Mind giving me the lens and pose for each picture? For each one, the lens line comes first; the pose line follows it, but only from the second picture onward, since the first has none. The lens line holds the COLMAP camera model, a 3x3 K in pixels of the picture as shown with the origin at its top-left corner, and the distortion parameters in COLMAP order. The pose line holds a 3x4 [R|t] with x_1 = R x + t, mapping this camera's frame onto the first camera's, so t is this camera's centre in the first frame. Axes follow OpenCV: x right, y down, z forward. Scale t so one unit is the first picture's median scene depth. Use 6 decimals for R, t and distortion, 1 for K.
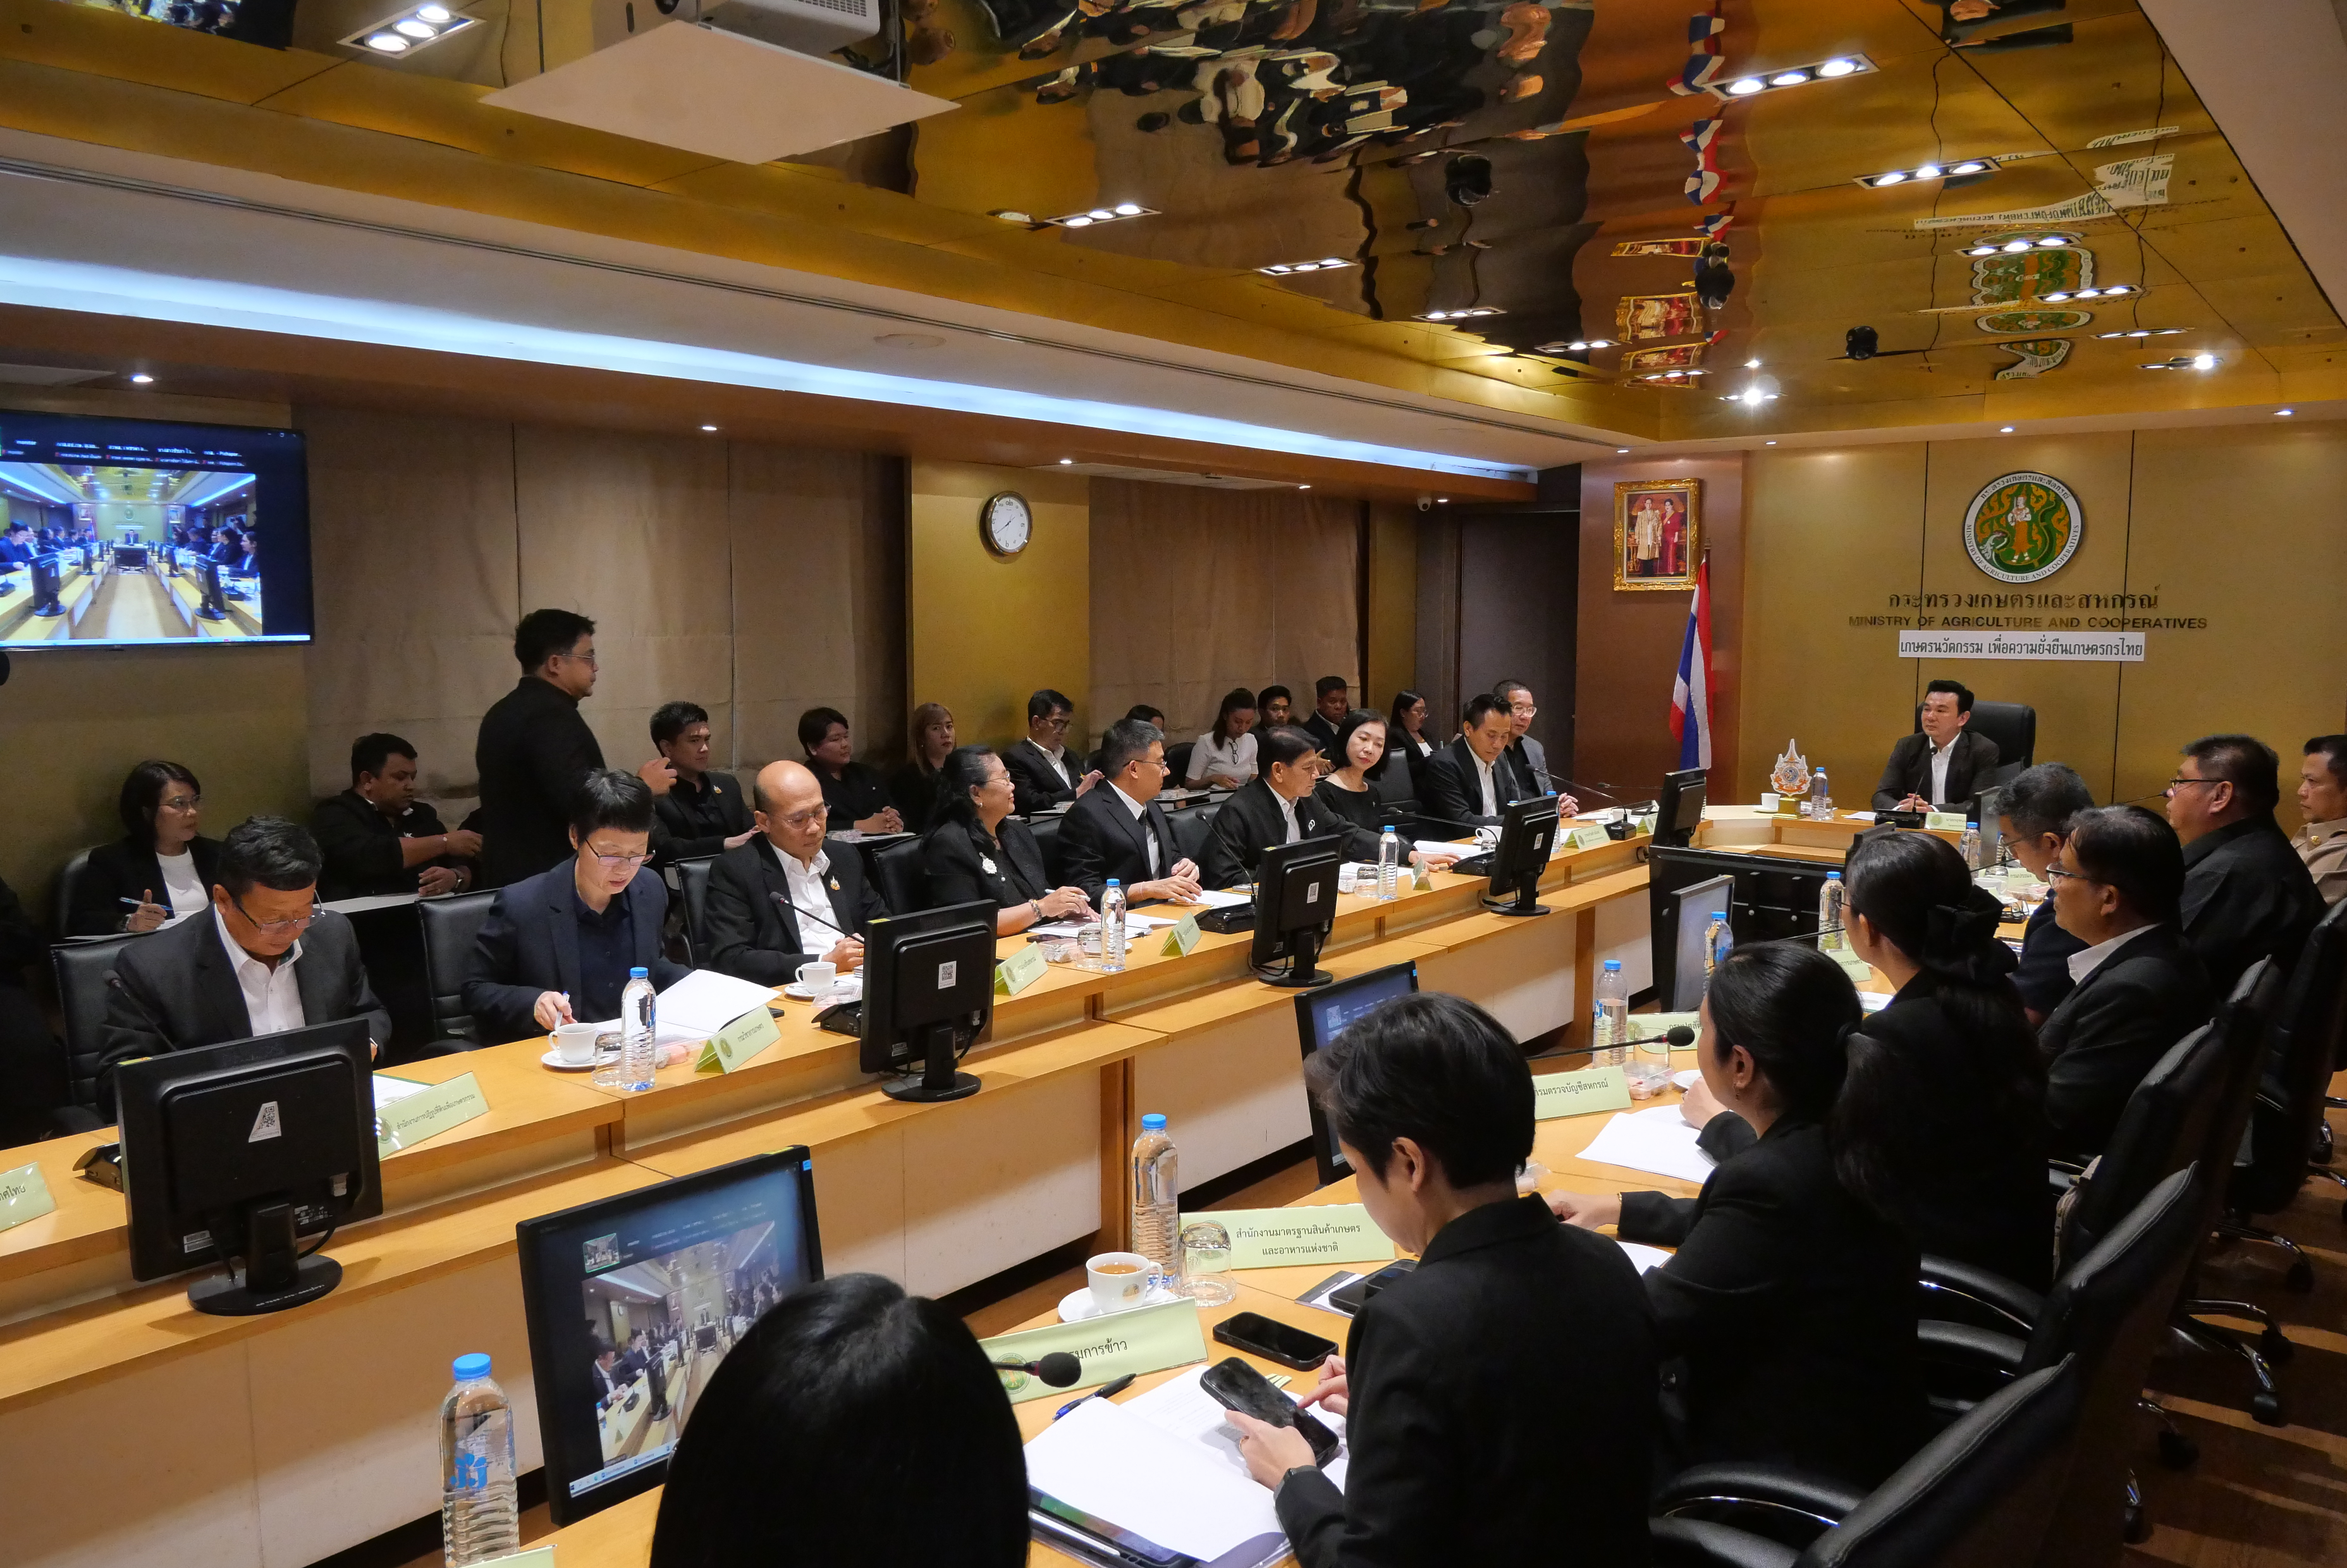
lens RADIAL K [[1702.8, 0, 1173.5], [0, 1702.8, 784.0], [0, 0, 1]] dist [-0.049663, 0.030564]
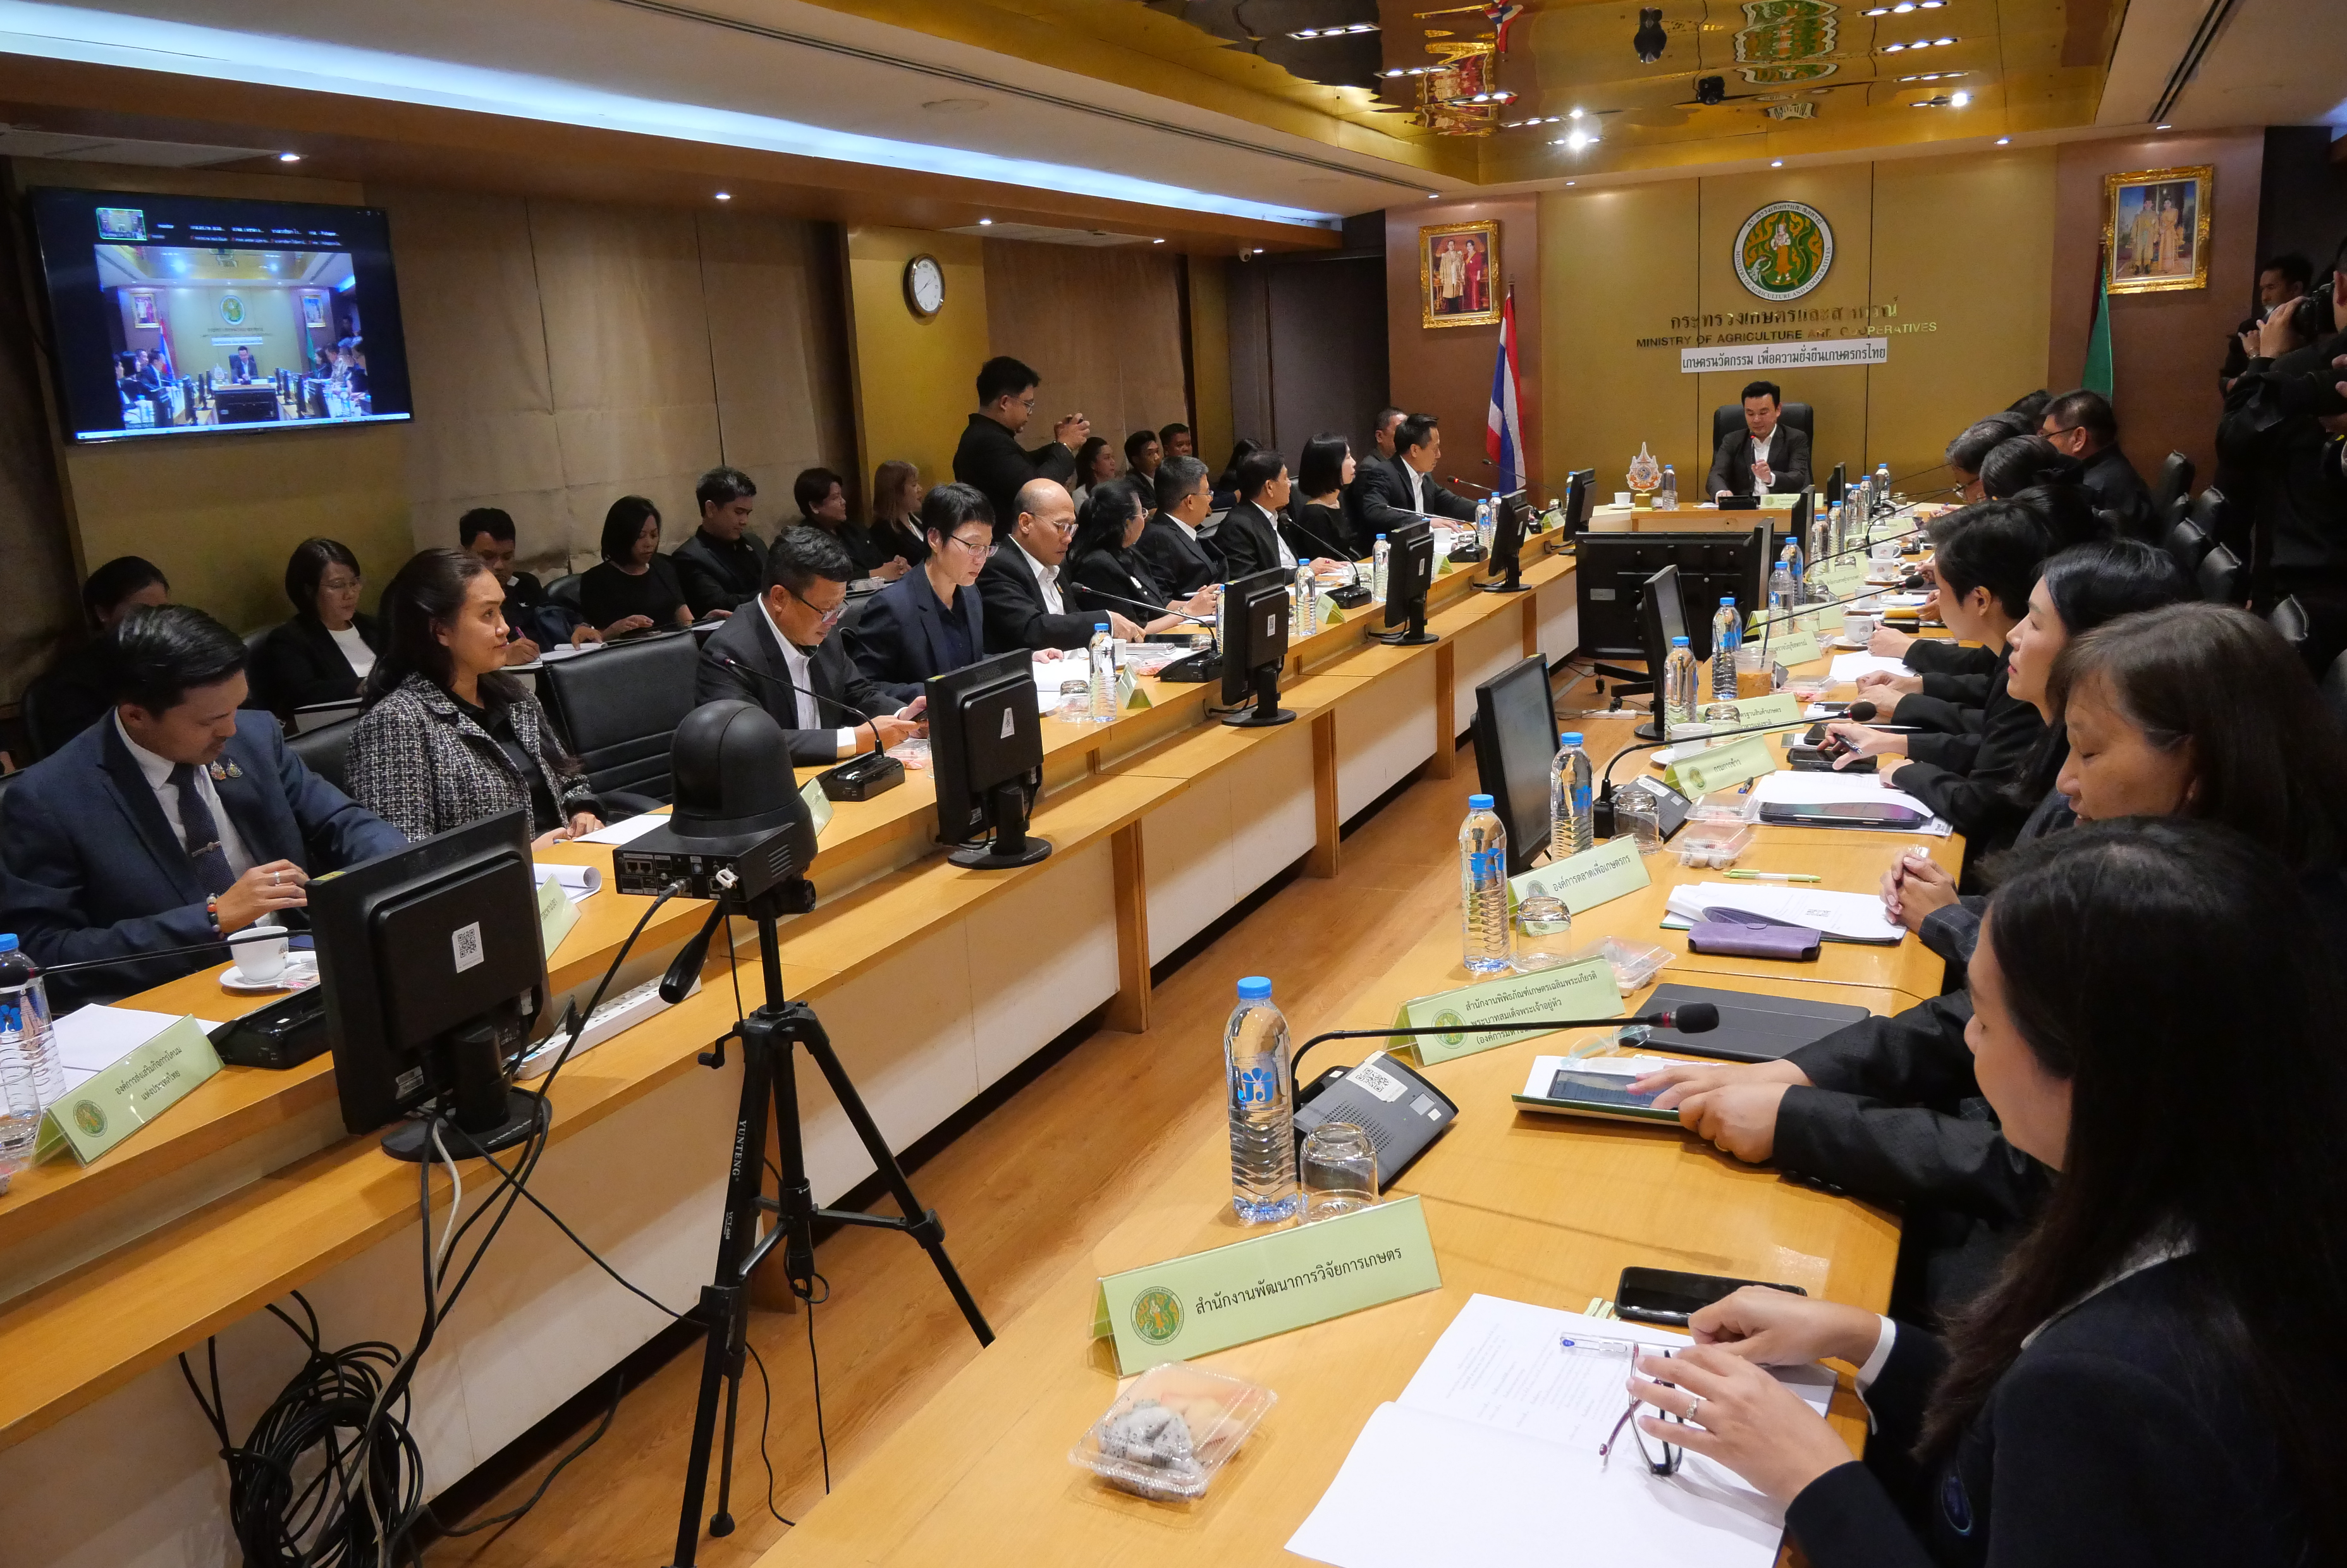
lens RADIAL K [[1779.2, 0, 1185.0], [0, 1779.2, 773.4], [0, 0, 1]] dist [-0.028702, 0.017811]
pose [[0.968165, -0.106056, 0.226736, -0.223232], [0.080520, 0.989615, 0.119070, 0.026121], [-0.237010, -0.097023, 0.966650, -0.117761]]
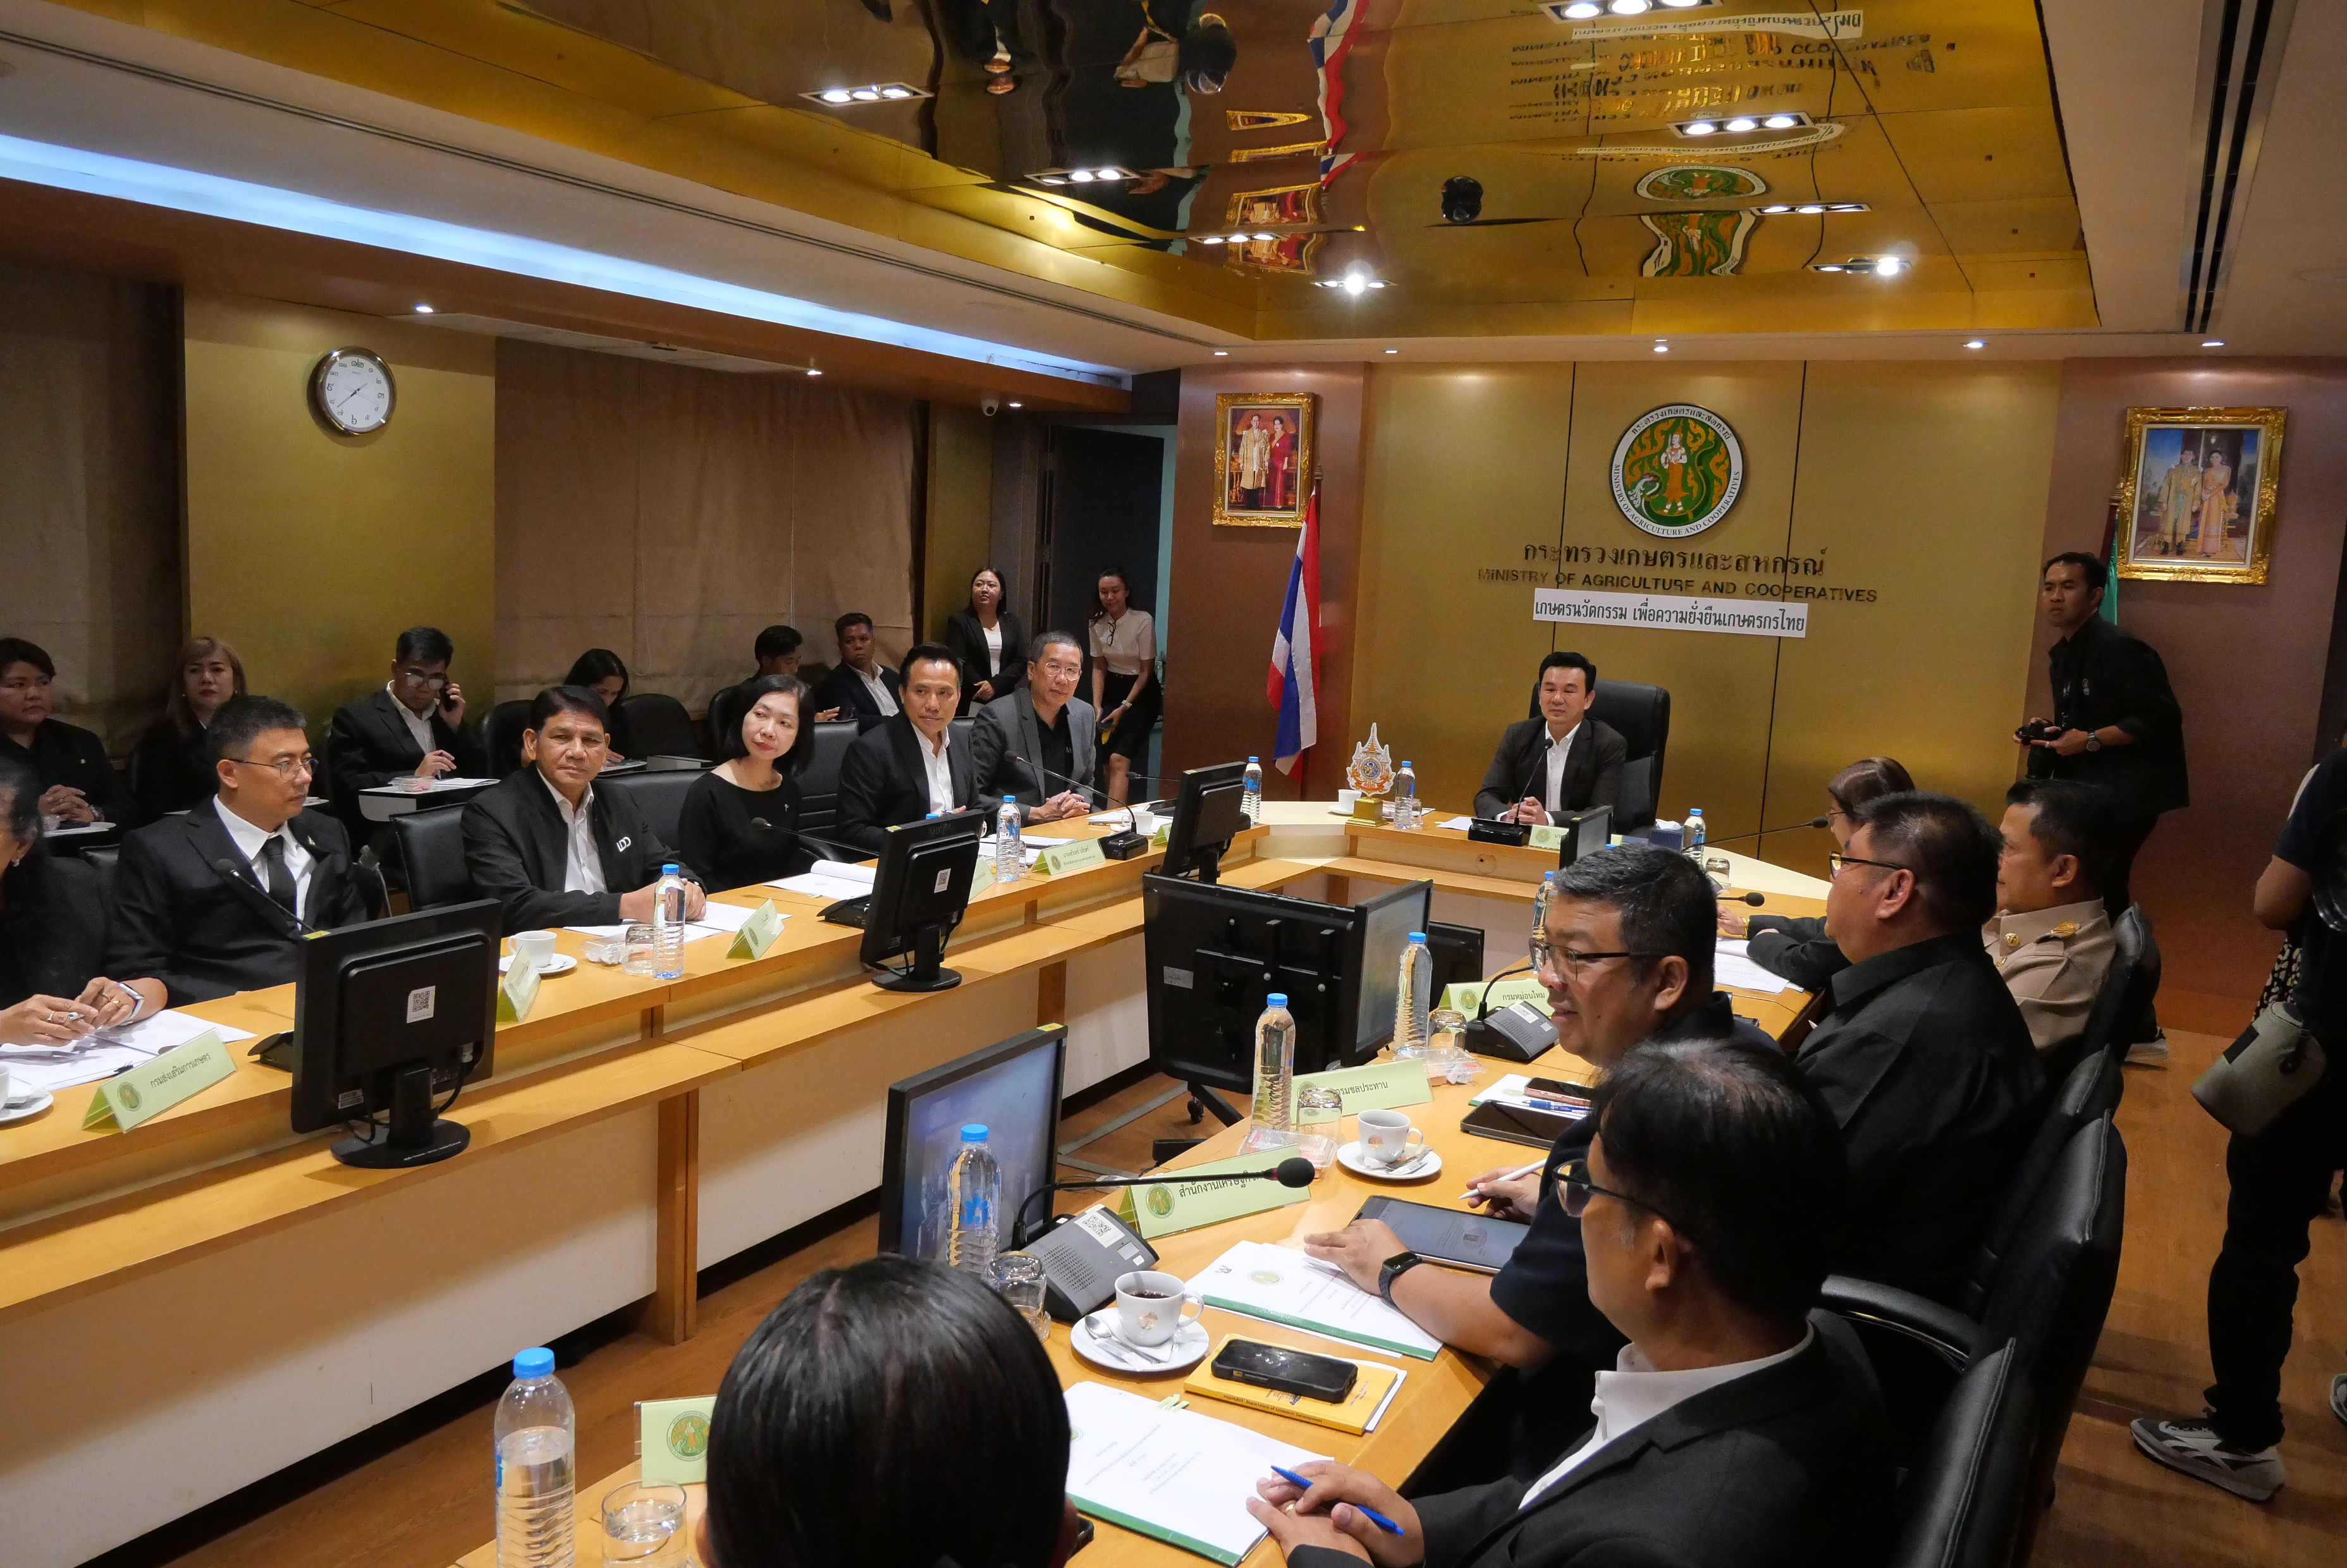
lens RADIAL K [[1702.8, 0, 1173.5], [0, 1702.8, 784.0], [0, 0, 1]] dist [-0.049663, 0.030564]
pose [[0.986546, 0.025093, 0.161549, 0.138229], [-0.031771, 0.998738, 0.038890, -0.024232], [-0.160369, -0.043499, 0.986098, 0.224704]]
